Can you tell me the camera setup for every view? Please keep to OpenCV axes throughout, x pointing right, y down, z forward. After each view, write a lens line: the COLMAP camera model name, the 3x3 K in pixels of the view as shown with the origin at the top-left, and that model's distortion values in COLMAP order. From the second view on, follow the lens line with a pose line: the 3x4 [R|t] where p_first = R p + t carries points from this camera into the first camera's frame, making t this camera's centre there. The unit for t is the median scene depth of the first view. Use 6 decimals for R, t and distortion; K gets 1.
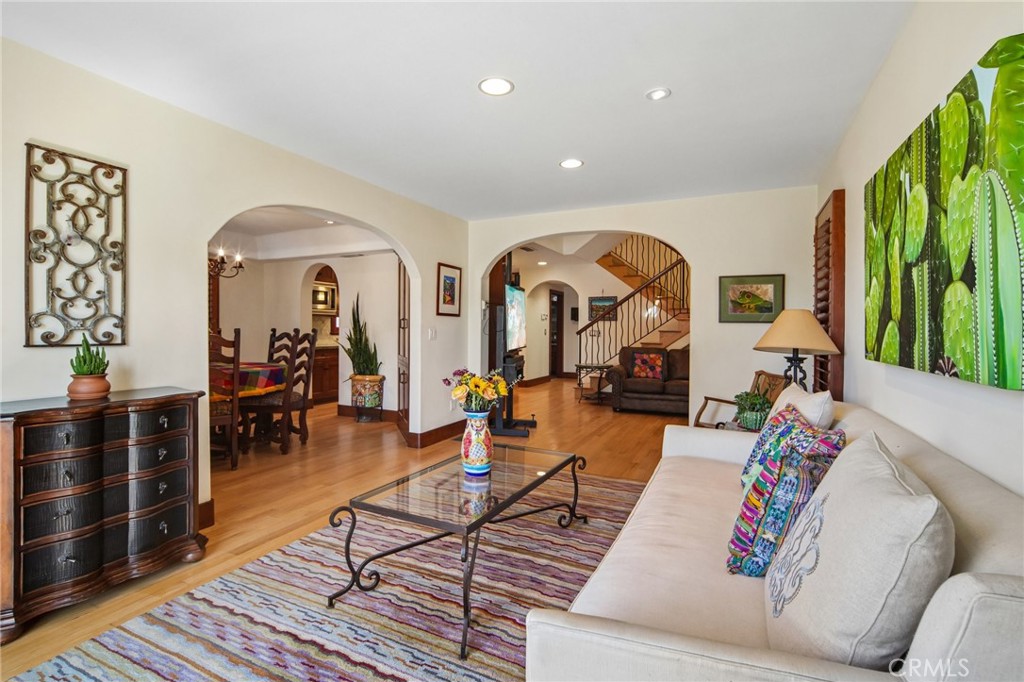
lens RADIAL K [[465.6, 0, 512.1], [0, 465.6, 332.2], [0, 0, 1]] dist [-0.017000, 0.001247]
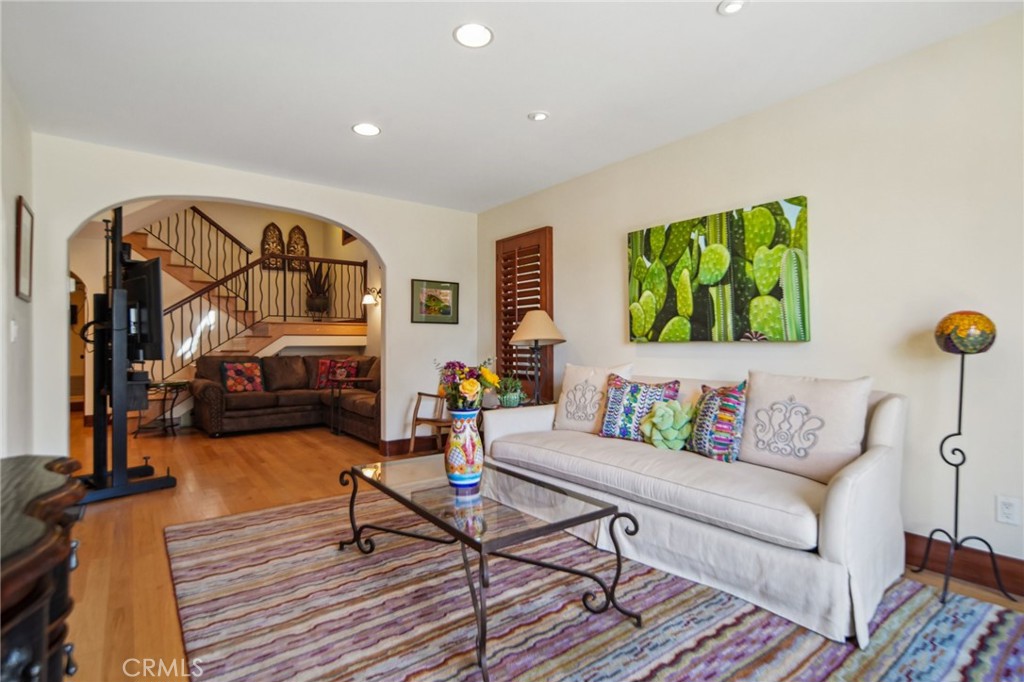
lens RADIAL K [[500.5, 0, 510.1], [0, 500.5, 339.3], [0, 0, 1]] dist [-0.005809, 0.000272]
pose [[0.448656, 0.001087, 0.893704, -0.763902], [0.011556, 0.999909, -0.007018, 0.044765], [-0.893630, 0.013476, 0.448602, 0.468566]]
